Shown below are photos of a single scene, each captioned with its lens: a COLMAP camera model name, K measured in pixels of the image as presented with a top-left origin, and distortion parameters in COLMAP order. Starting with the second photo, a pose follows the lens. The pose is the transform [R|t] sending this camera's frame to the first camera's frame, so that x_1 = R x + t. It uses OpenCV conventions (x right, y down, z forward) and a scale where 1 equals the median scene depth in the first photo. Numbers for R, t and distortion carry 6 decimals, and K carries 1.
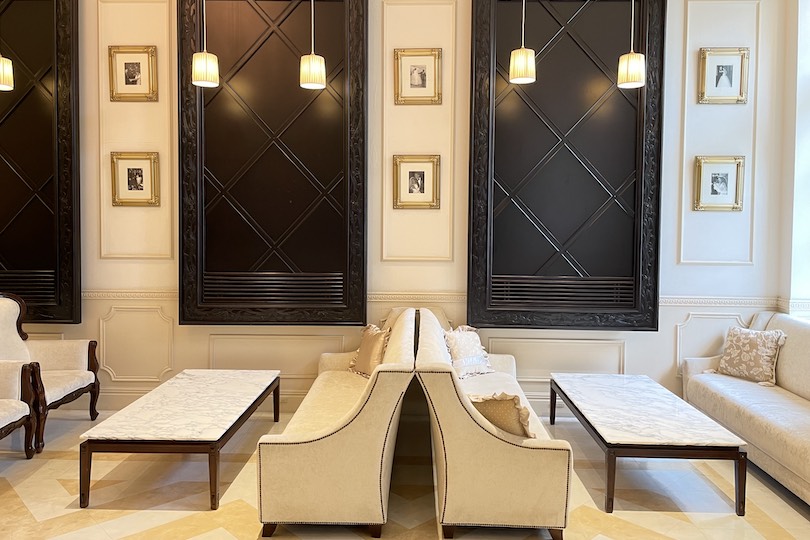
lens RADIAL K [[612.4, 0, 403.1], [0, 612.4, 265.2], [0, 0, 1]] dist [0.080484, -0.100257]
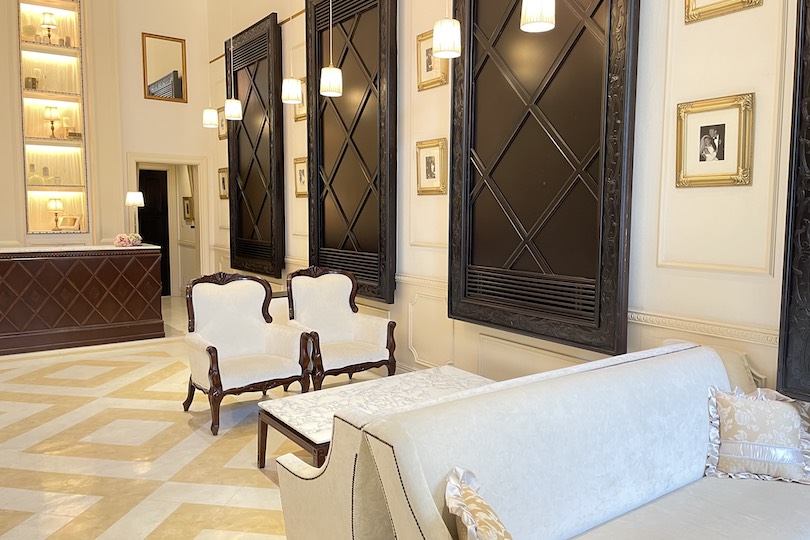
lens RADIAL K [[612.4, 0, 408.0], [0, 612.4, 268.3], [0, 0, 1]] dist [0.080484, -0.100257]
pose [[0.585925, 0.074203, -0.806961, 0.358345], [-0.041617, 0.997240, 0.061482, -0.035493], [0.809296, -0.002440, 0.587396, 0.387081]]
